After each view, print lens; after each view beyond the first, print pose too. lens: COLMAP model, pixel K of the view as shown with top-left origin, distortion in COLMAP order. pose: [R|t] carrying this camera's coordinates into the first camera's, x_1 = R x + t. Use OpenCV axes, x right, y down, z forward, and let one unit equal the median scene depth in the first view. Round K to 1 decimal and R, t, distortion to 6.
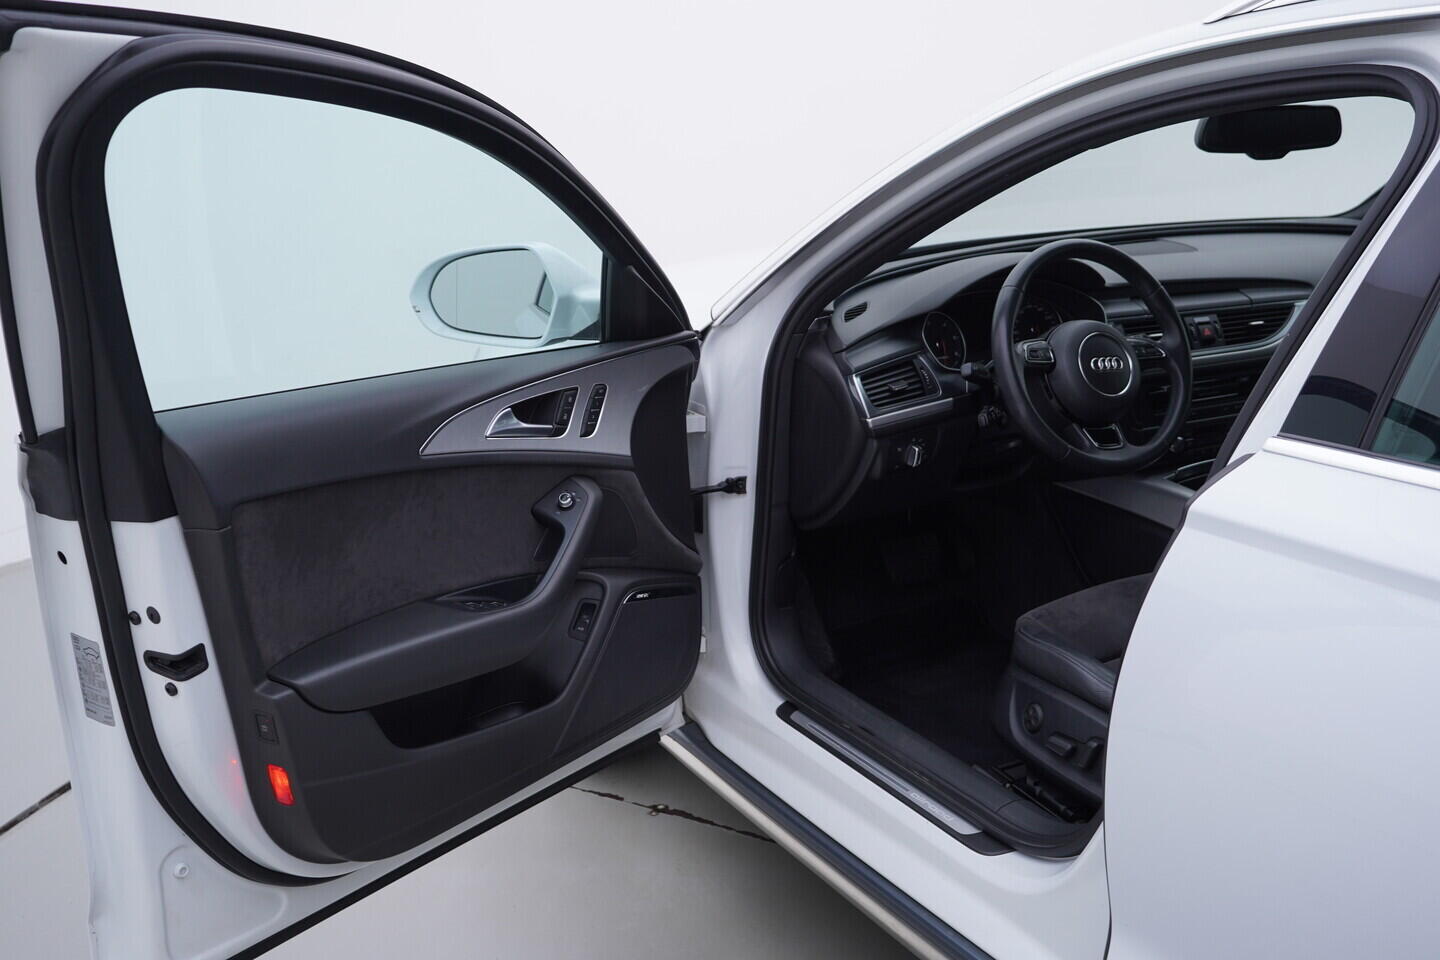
lens RADIAL K [[1458.3, 0, 720.0], [0, 1458.3, 480.0], [0, 0, 1]] dist [-0.004349, 0.011545]
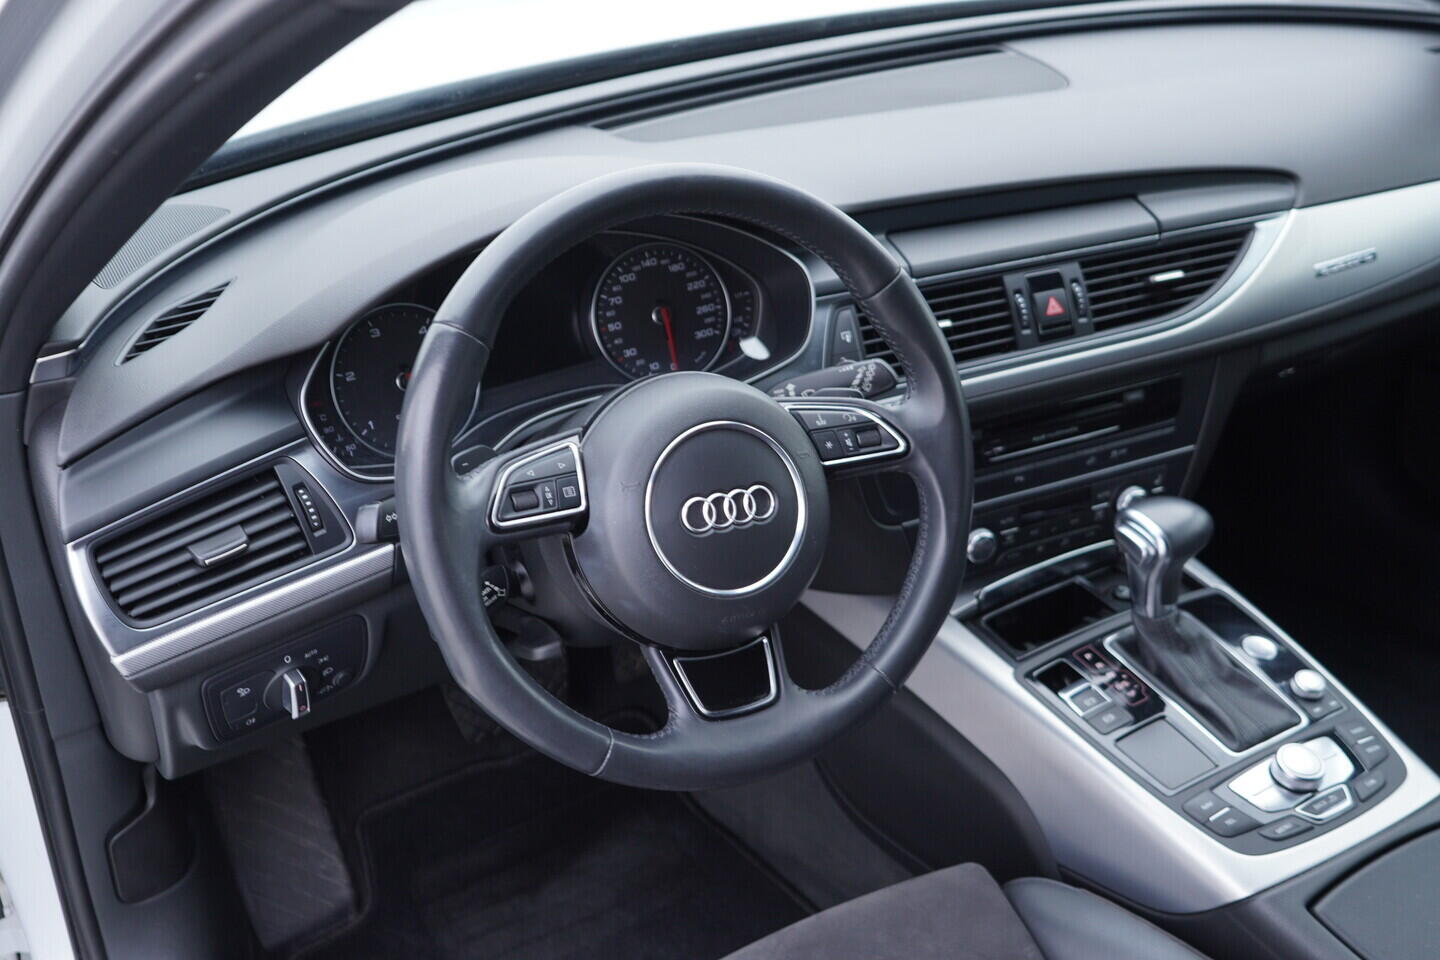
lens RADIAL K [[1458.3, 0, 720.0], [0, 1458.3, 480.0], [0, 0, 1]] dist [-0.004349, 0.011545]
pose [[0.999931, -0.011209, 0.003370, 0.253408], [0.010215, 0.976266, 0.216334, -0.164445], [-0.005714, -0.216284, 0.976314, 0.606331]]
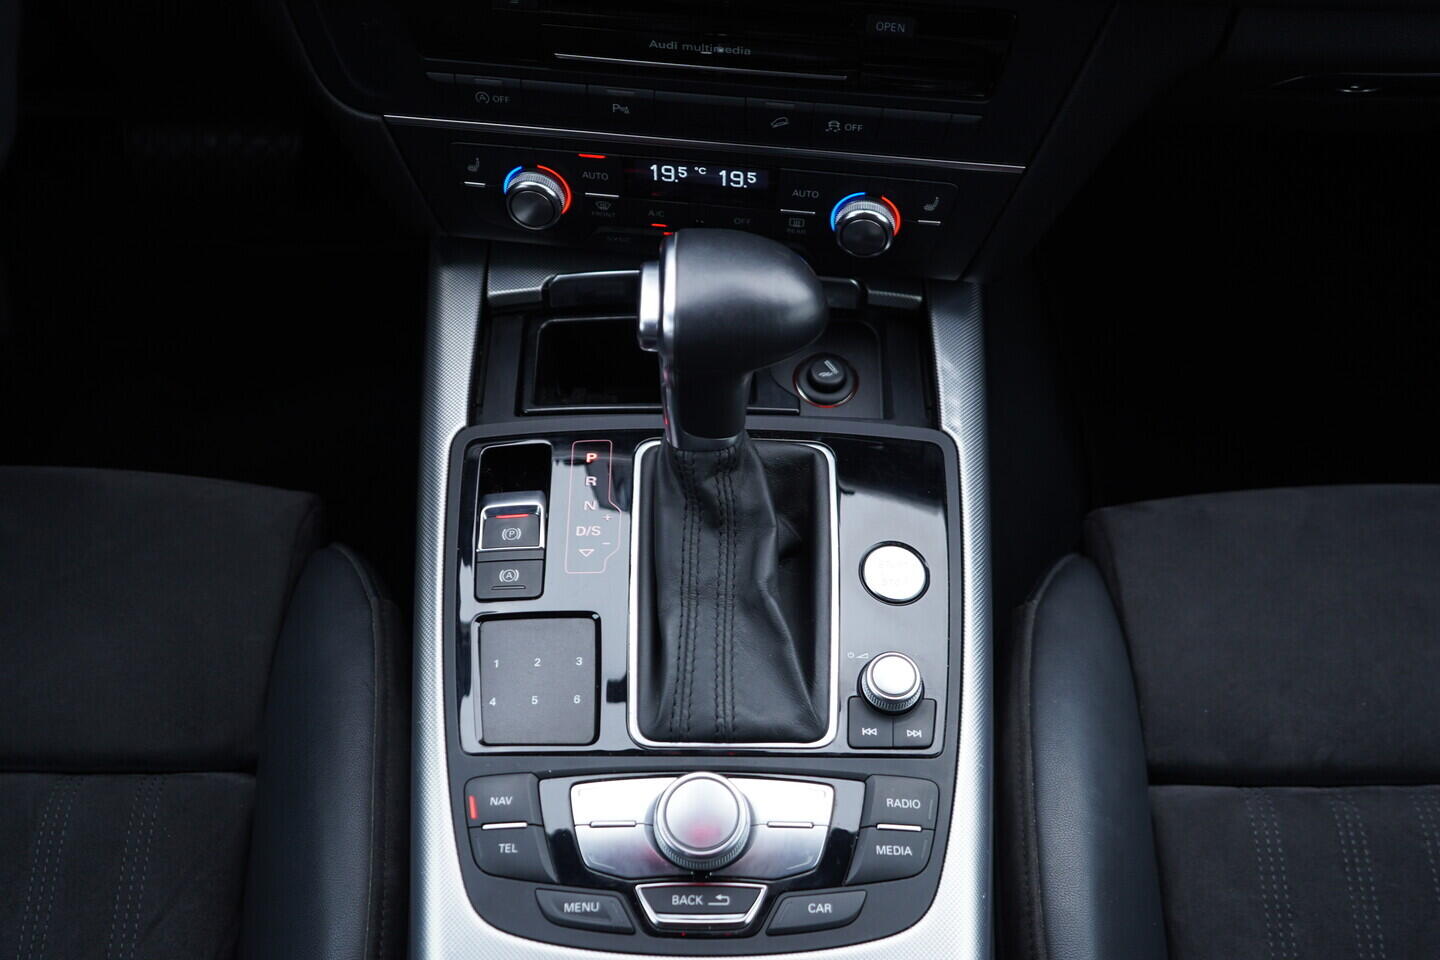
lens RADIAL K [[1458.3, 0, 720.0], [0, 1458.3, 480.0], [0, 0, 1]] dist [-0.004349, 0.011545]
pose [[0.870955, 0.402441, -0.281921, 0.485947], [-0.177878, 0.793071, 0.582578, -0.160189], [0.458036, -0.457252, 0.762315, 0.879712]]
